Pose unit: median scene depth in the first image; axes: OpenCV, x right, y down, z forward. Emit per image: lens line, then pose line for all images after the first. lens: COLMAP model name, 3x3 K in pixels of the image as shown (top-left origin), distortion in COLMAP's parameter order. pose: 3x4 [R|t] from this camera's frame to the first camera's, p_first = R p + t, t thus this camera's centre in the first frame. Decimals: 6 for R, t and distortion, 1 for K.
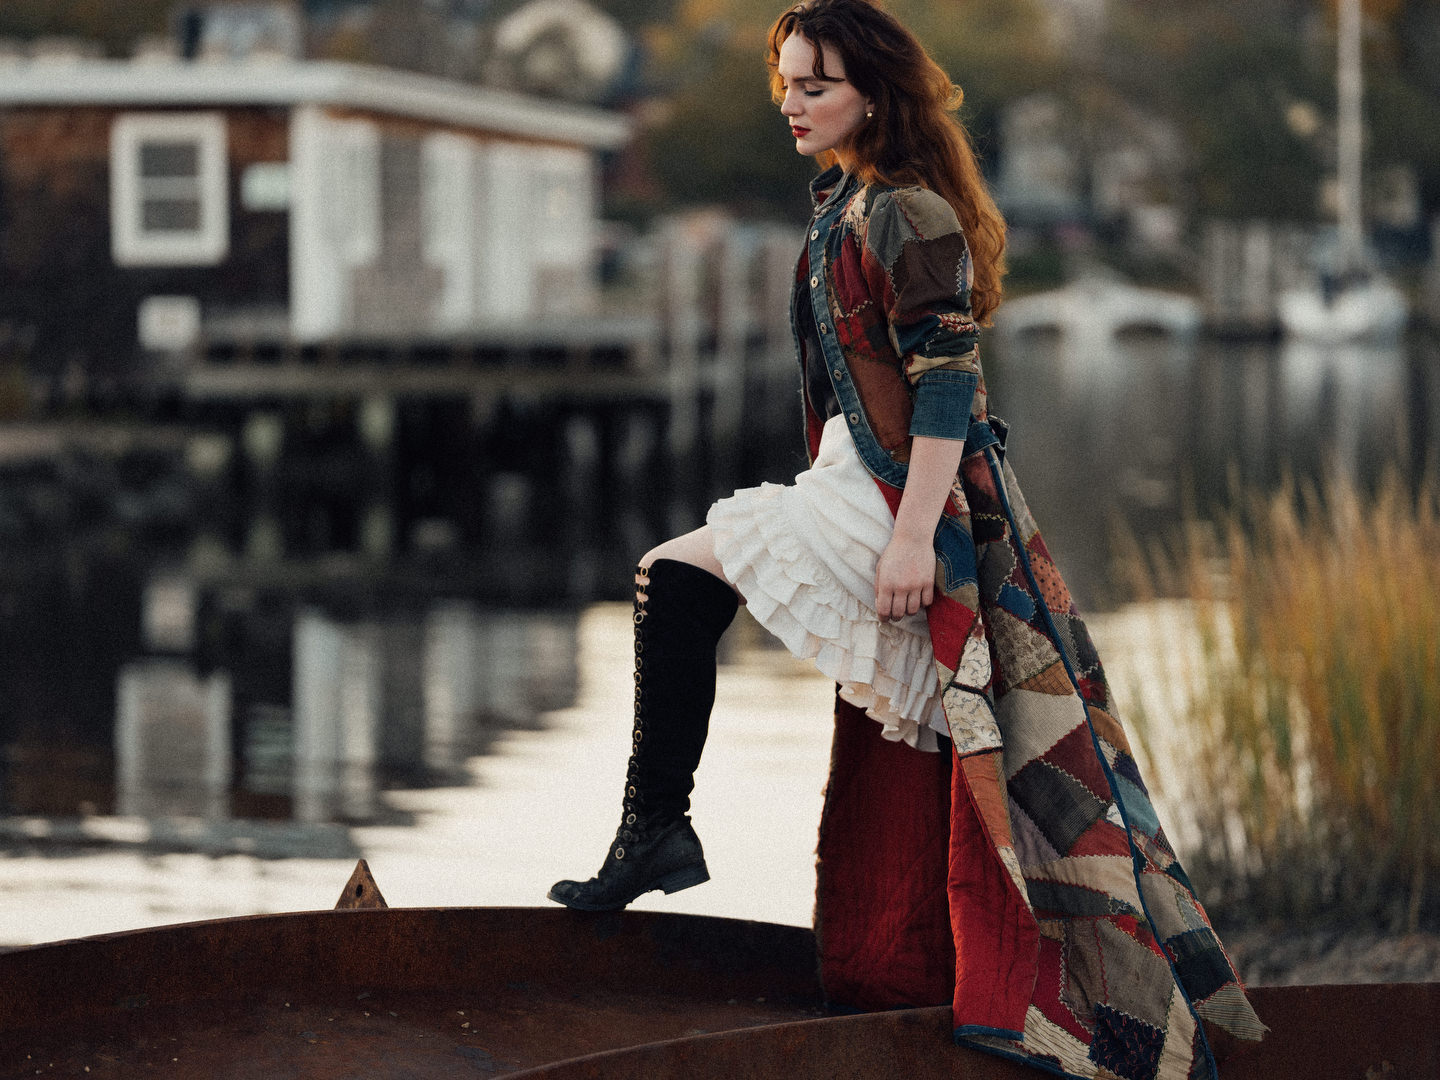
lens RADIAL K [[3695.2, 0, 720.0], [0, 3695.2, 540.0], [0, 0, 1]] dist [0.070765, -0.251786]
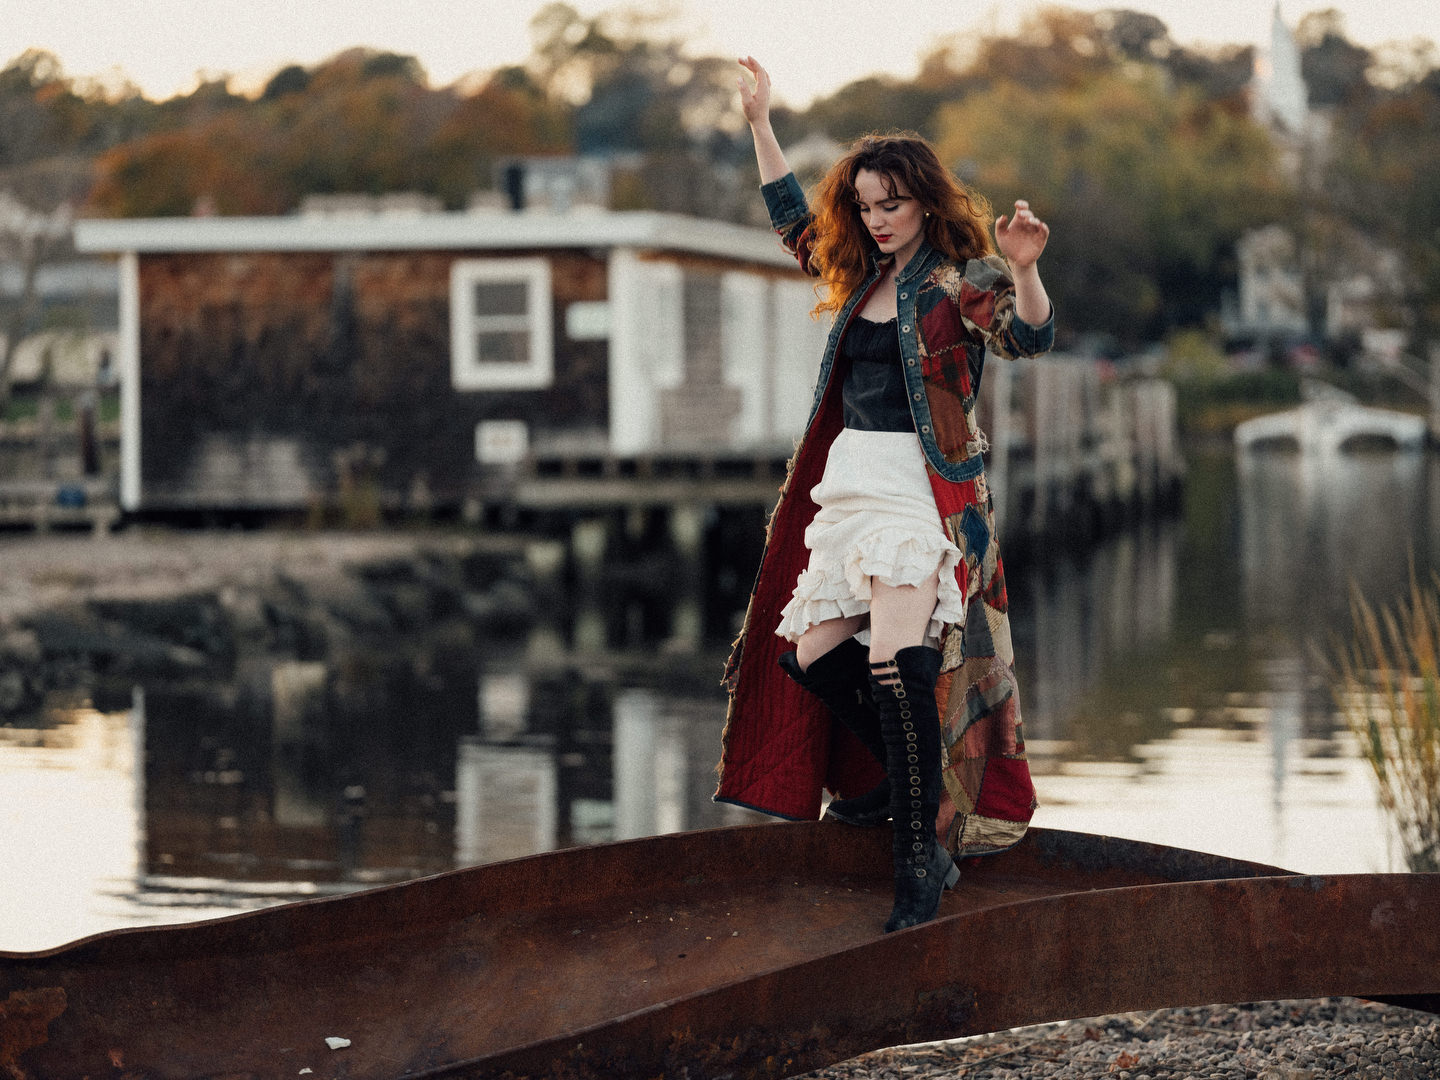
lens RADIAL K [[3634.3, 0, 720.0], [0, 3634.3, 540.0], [0, 0, 1]] dist [-0.056063, 1.181468]
pose [[0.997948, -0.006885, -0.063653, -0.011904], [0.004800, 0.999449, -0.032843, 0.007905], [0.063844, 0.032470, 0.997432, -0.100977]]
